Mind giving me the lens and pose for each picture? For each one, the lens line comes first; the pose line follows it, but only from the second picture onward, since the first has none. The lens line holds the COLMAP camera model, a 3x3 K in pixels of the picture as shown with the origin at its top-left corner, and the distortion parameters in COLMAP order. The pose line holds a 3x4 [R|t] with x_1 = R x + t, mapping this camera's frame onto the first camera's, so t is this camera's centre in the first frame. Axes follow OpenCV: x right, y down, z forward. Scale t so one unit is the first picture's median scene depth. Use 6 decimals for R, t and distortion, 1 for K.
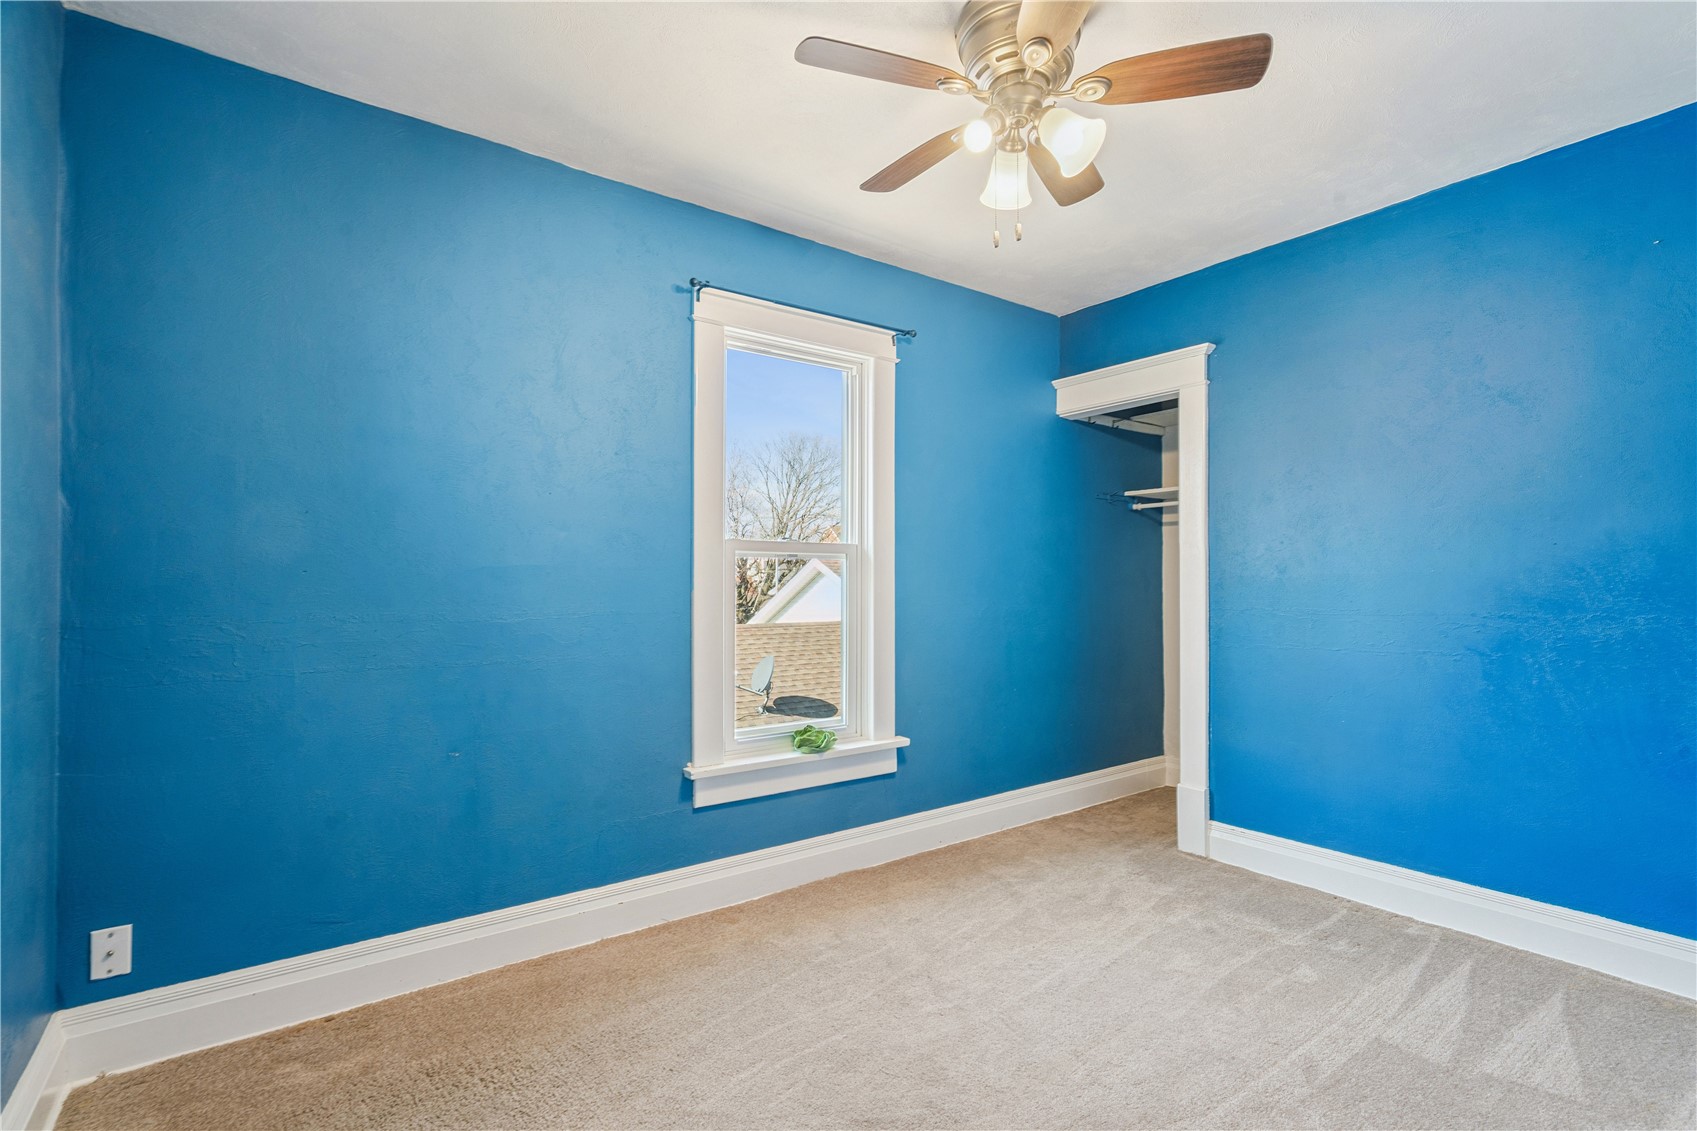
lens RADIAL K [[769.0, 0, 853.4], [0, 769.0, 565.6], [0, 0, 1]] dist [-0.004980, 0.001120]
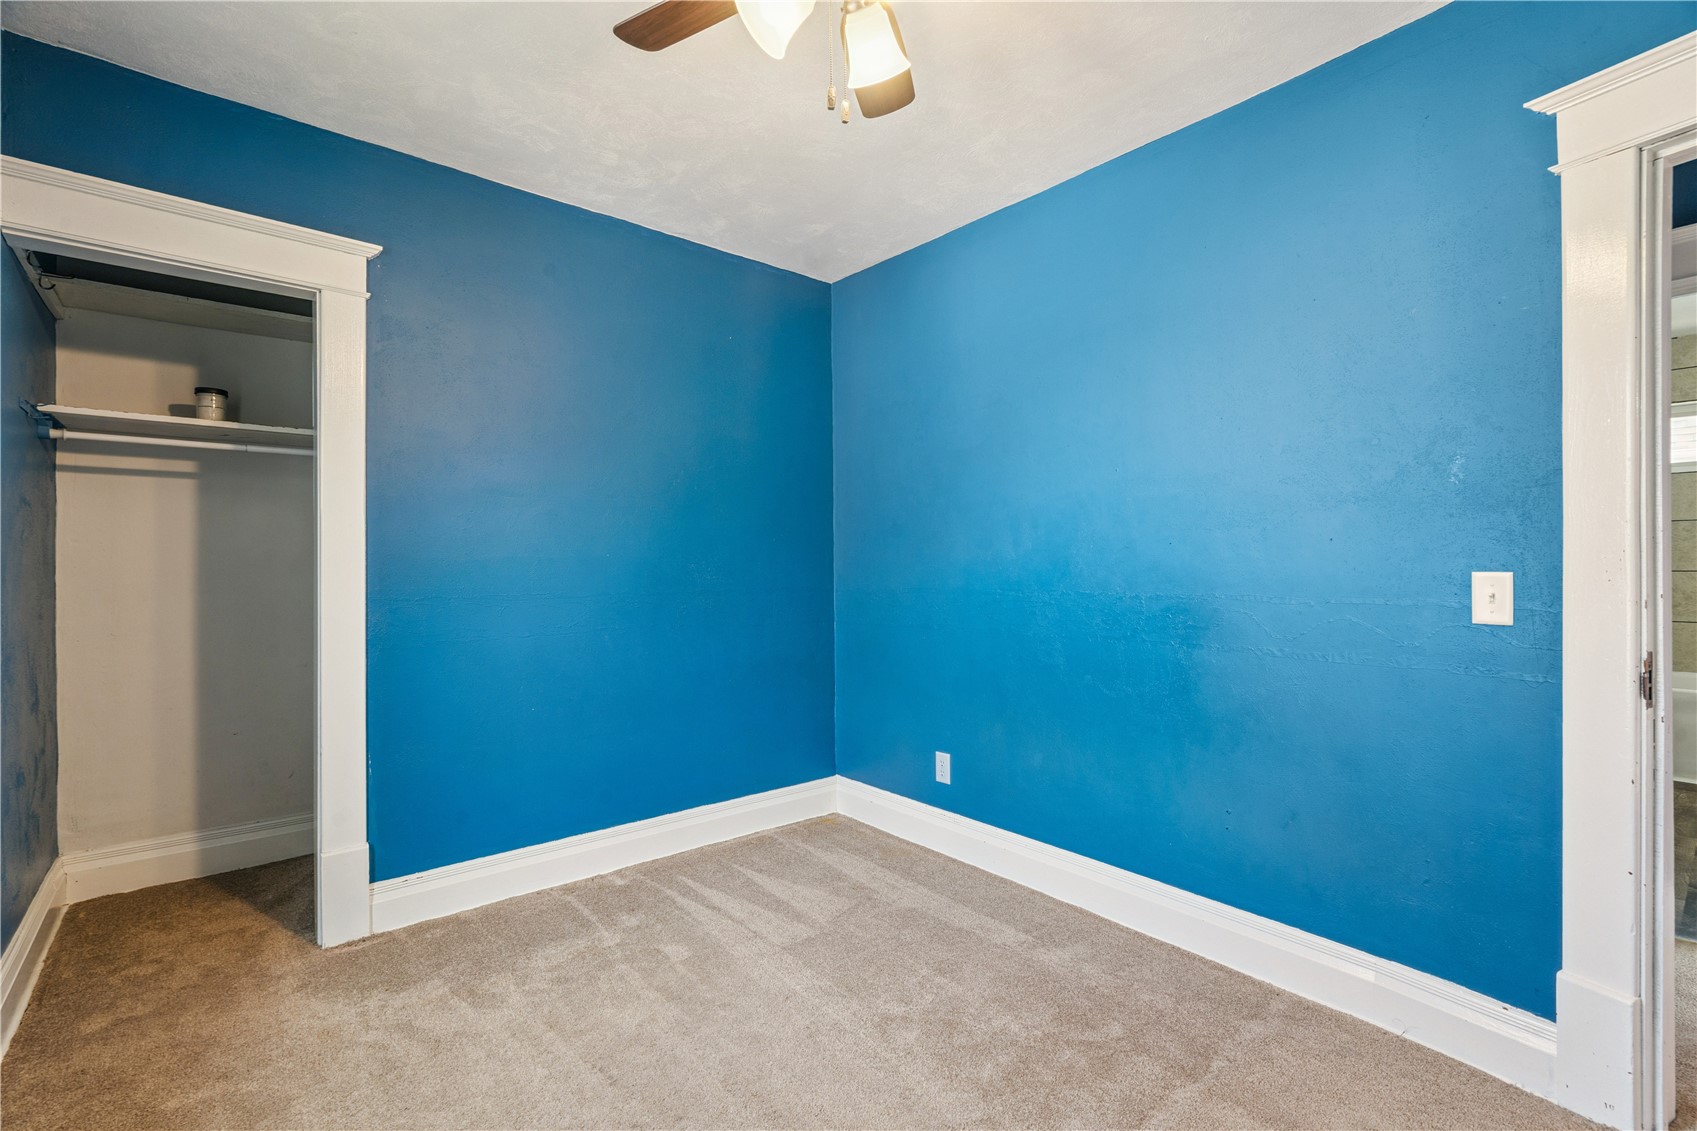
lens RADIAL K [[769.0, 0, 854.8], [0, 769.0, 569.7], [0, 0, 1]] dist [-0.004980, 0.001120]
pose [[-0.064291, -0.009097, 0.997890, -0.362935], [-0.025106, 0.999657, 0.007496, 0.006690], [-0.997615, -0.024571, -0.064497, 0.676882]]
